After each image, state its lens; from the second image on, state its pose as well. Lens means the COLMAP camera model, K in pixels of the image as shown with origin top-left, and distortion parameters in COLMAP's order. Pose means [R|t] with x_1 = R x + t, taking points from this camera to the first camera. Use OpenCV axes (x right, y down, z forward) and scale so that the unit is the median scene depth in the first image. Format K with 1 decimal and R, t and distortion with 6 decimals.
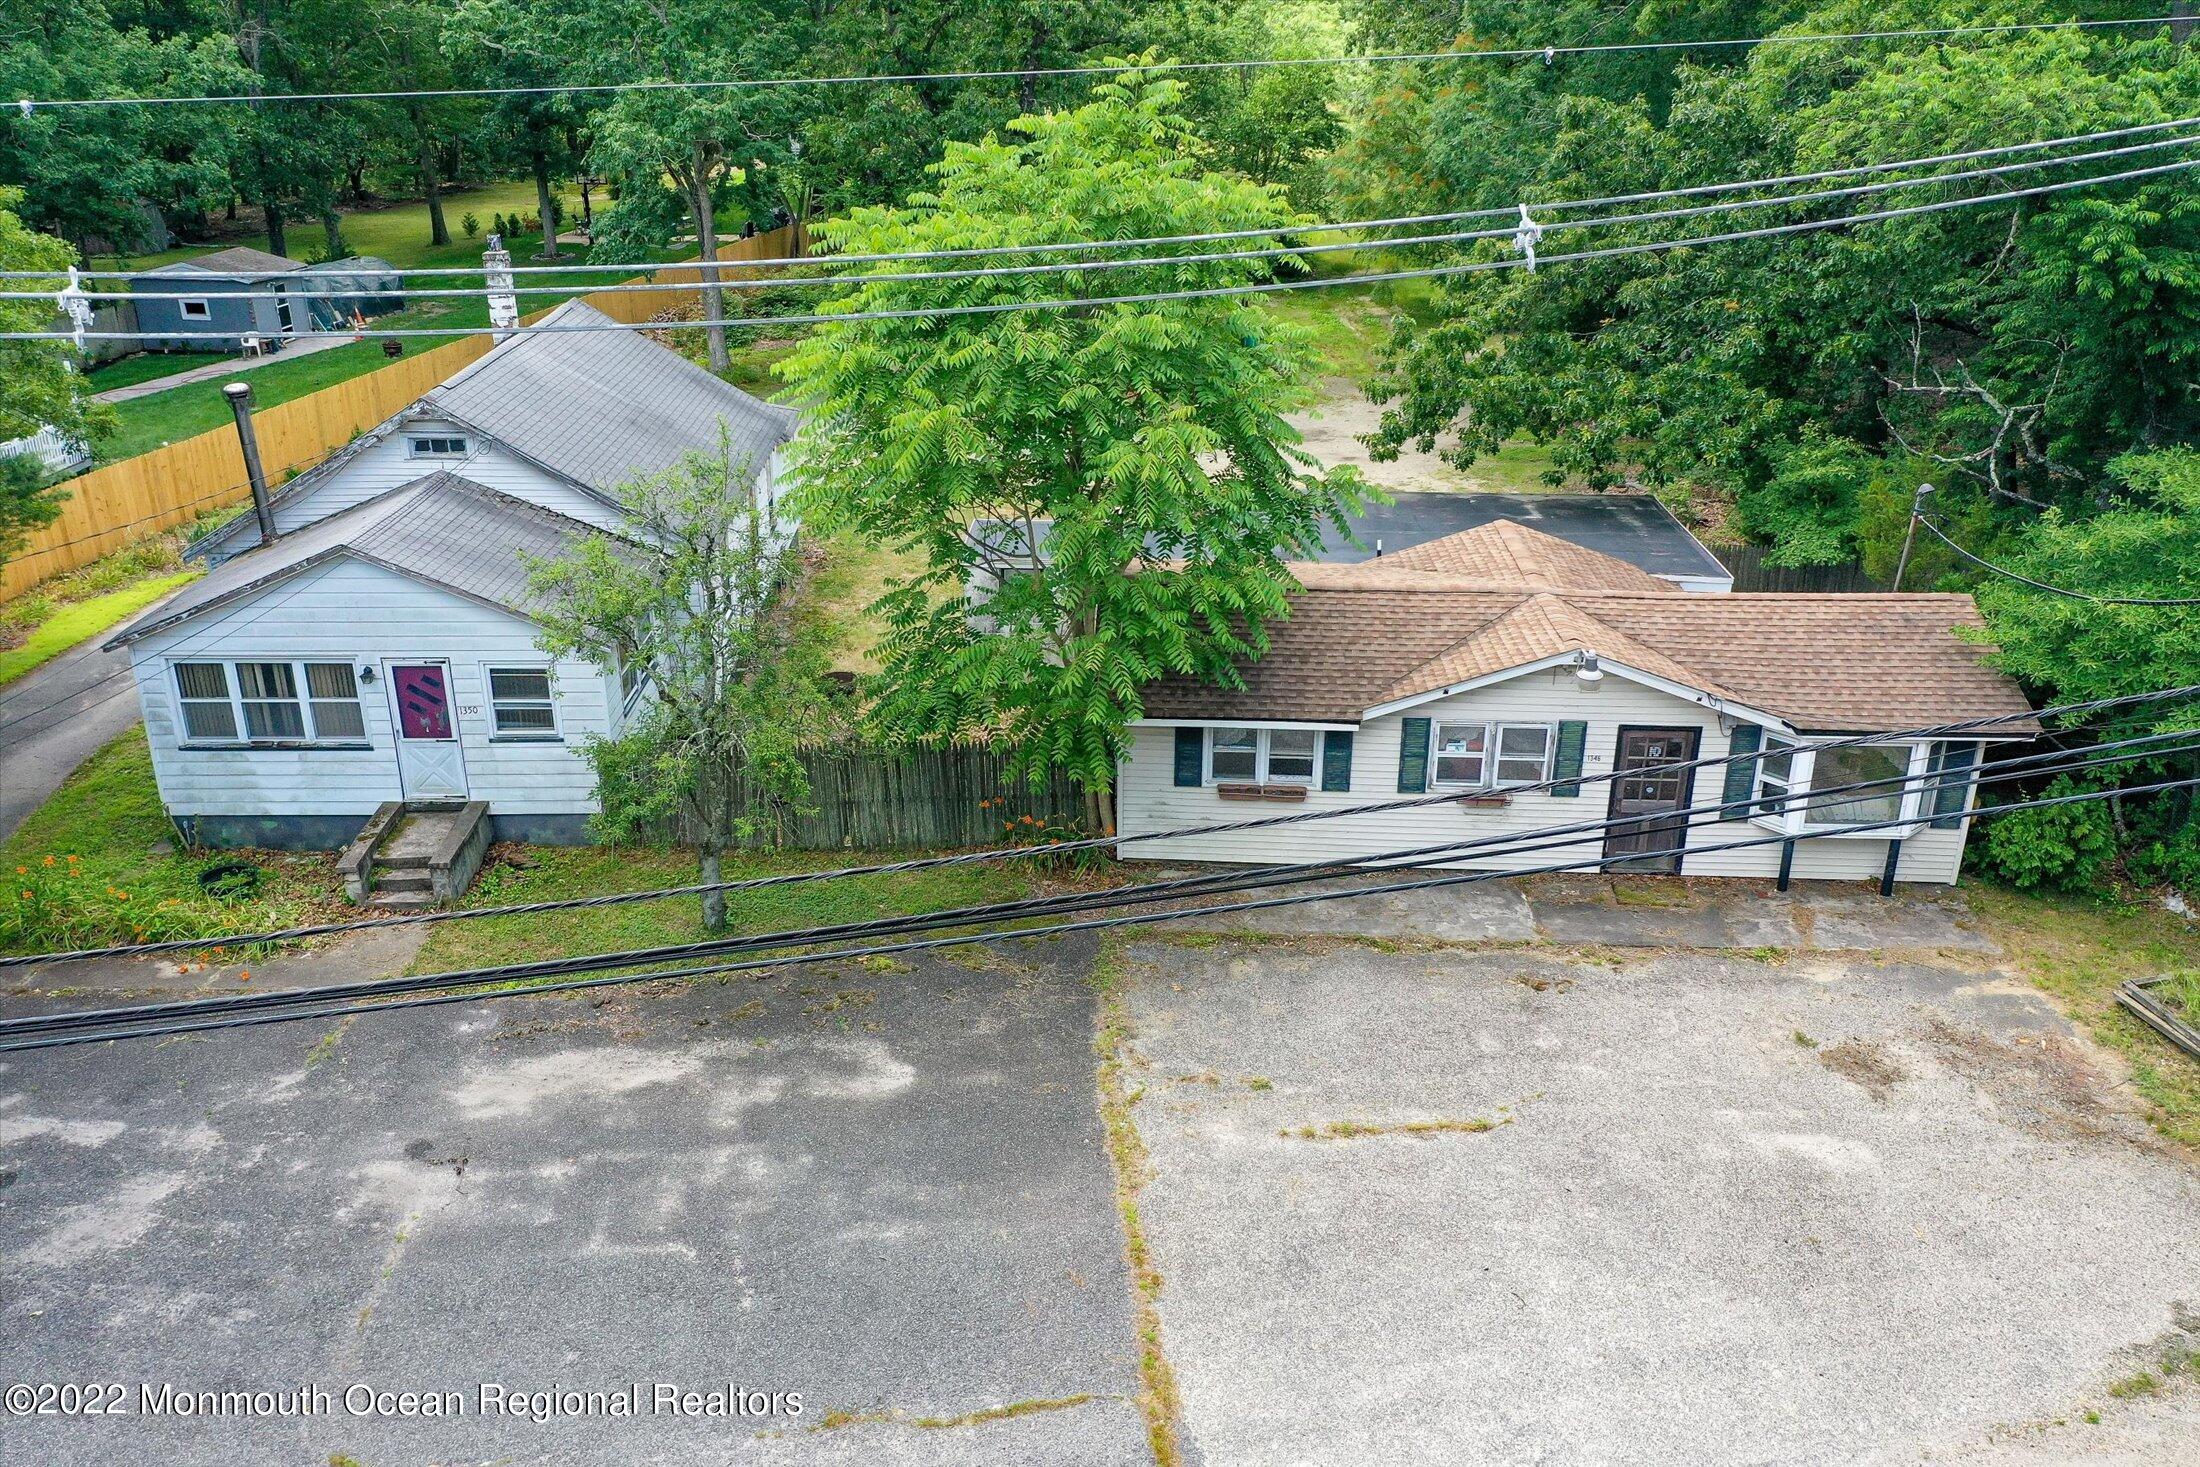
lens RADIAL K [[1759.6, 0, 1101.1], [0, 1759.6, 713.2], [0, 0, 1]] dist [0.017749, 0.001016]
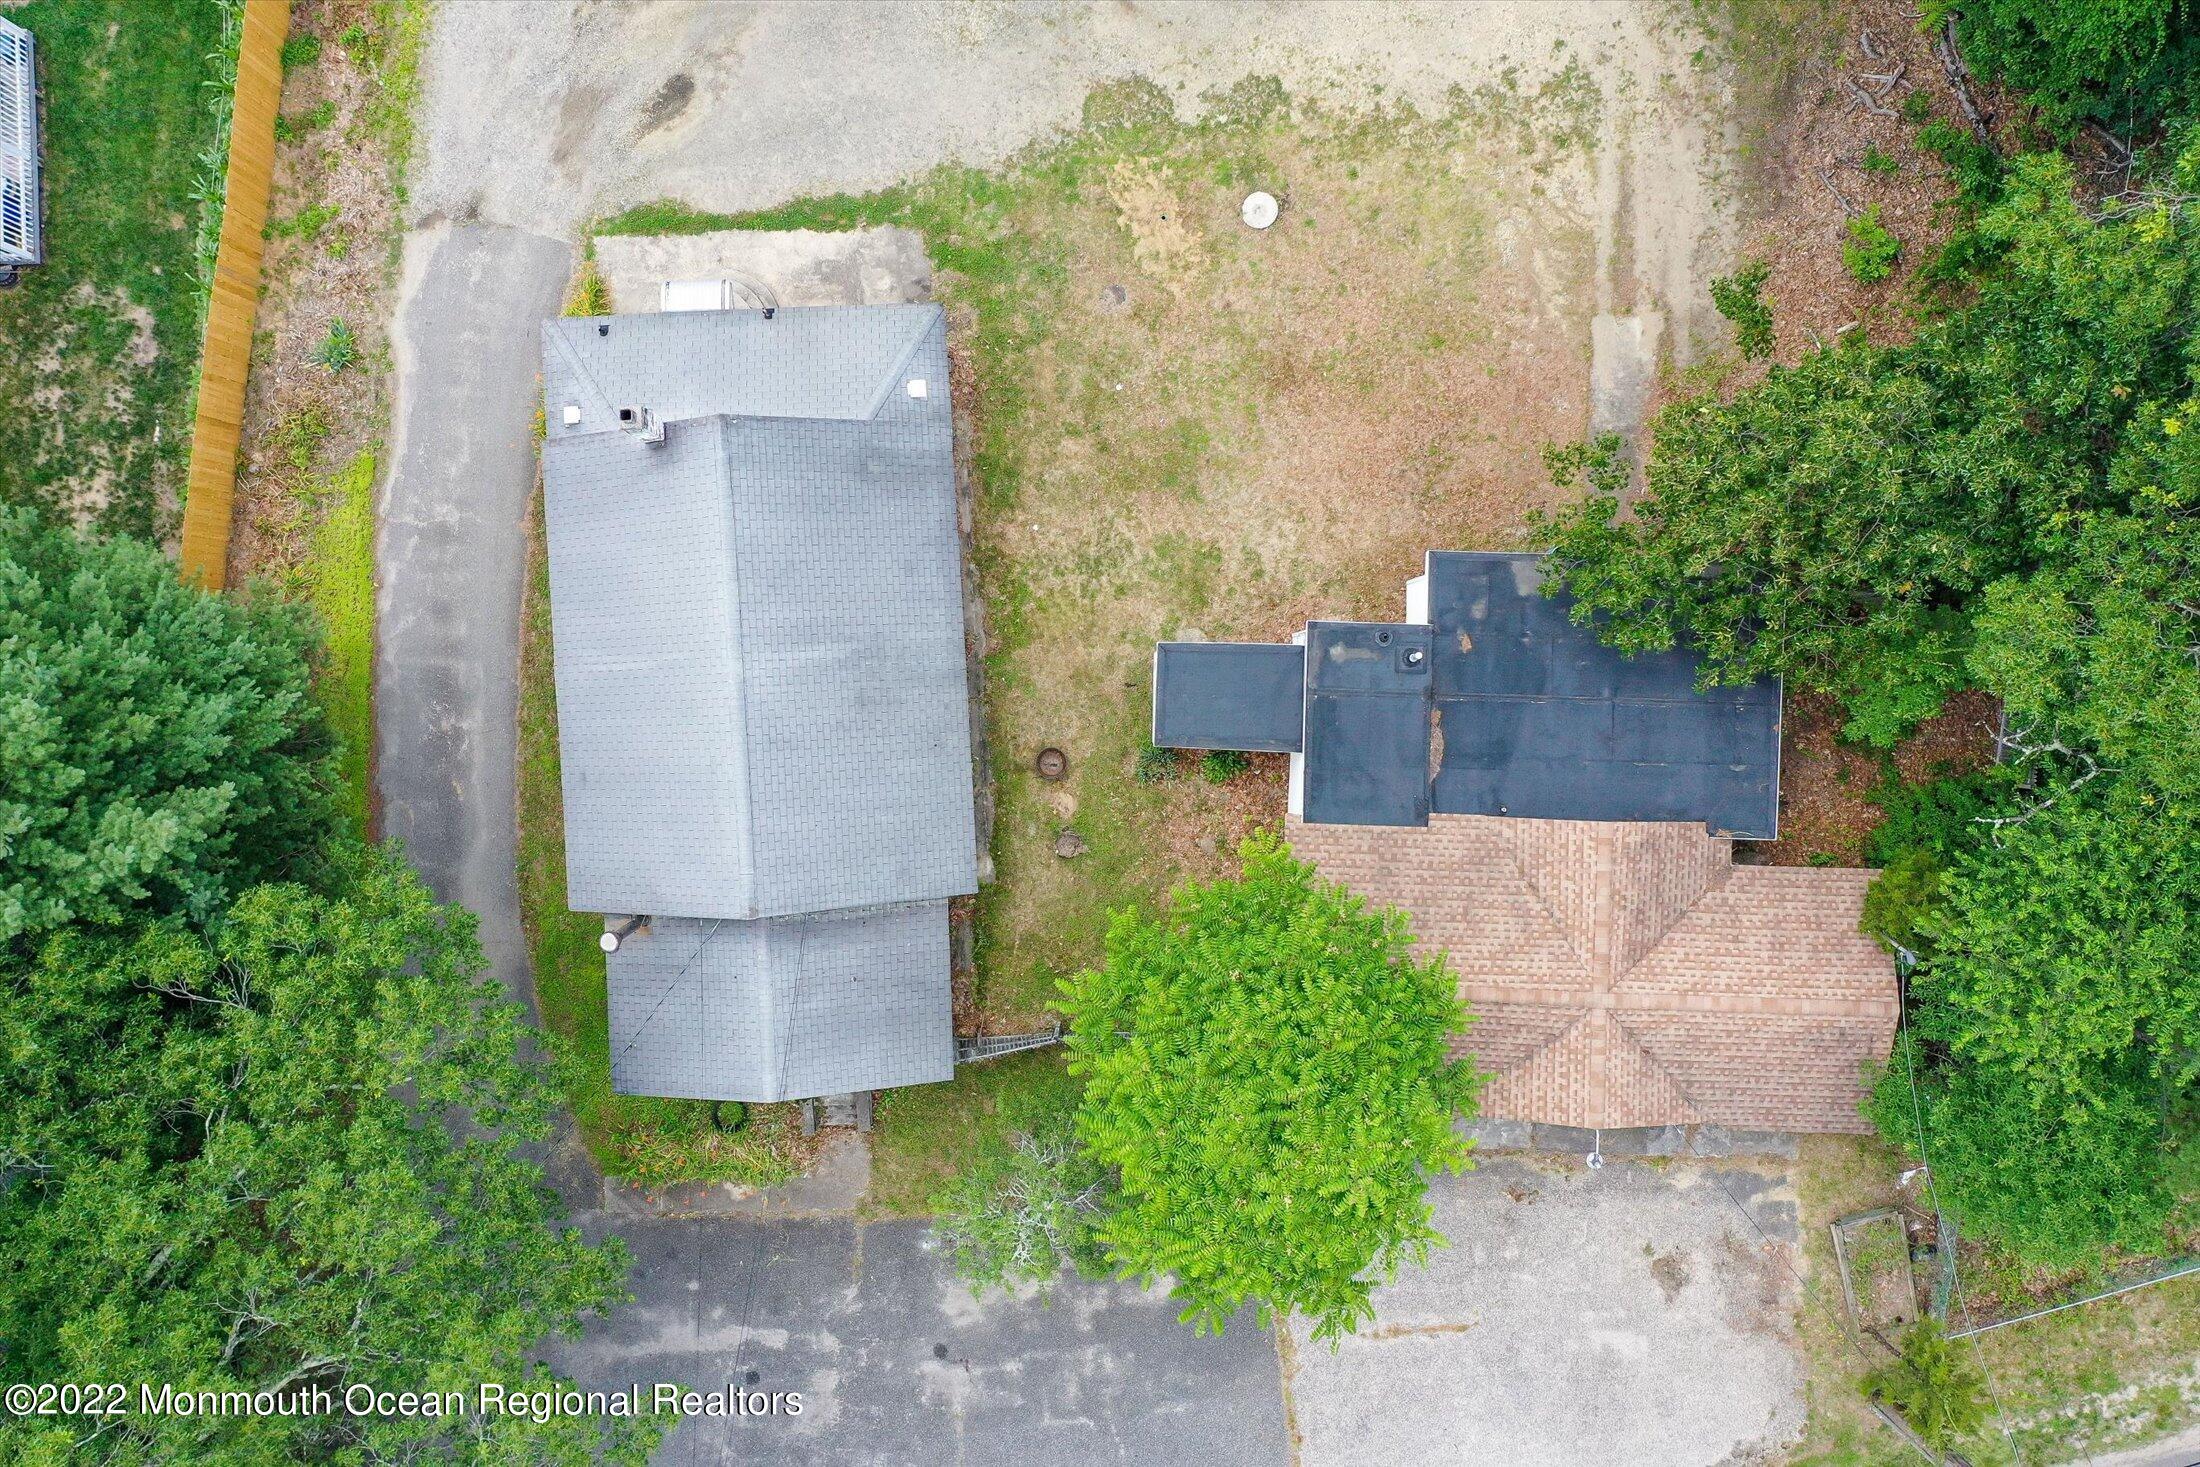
lens RADIAL K [[1759.6, 0, 1101.4], [0, 1759.6, 726.6], [0, 0, 1]] dist [0.017749, 0.001016]
pose [[0.999782, -0.020885, -0.000263, -0.147567], [0.007748, 0.359147, 0.933249, -1.540978], [-0.019396, -0.933047, 0.359230, 0.751013]]
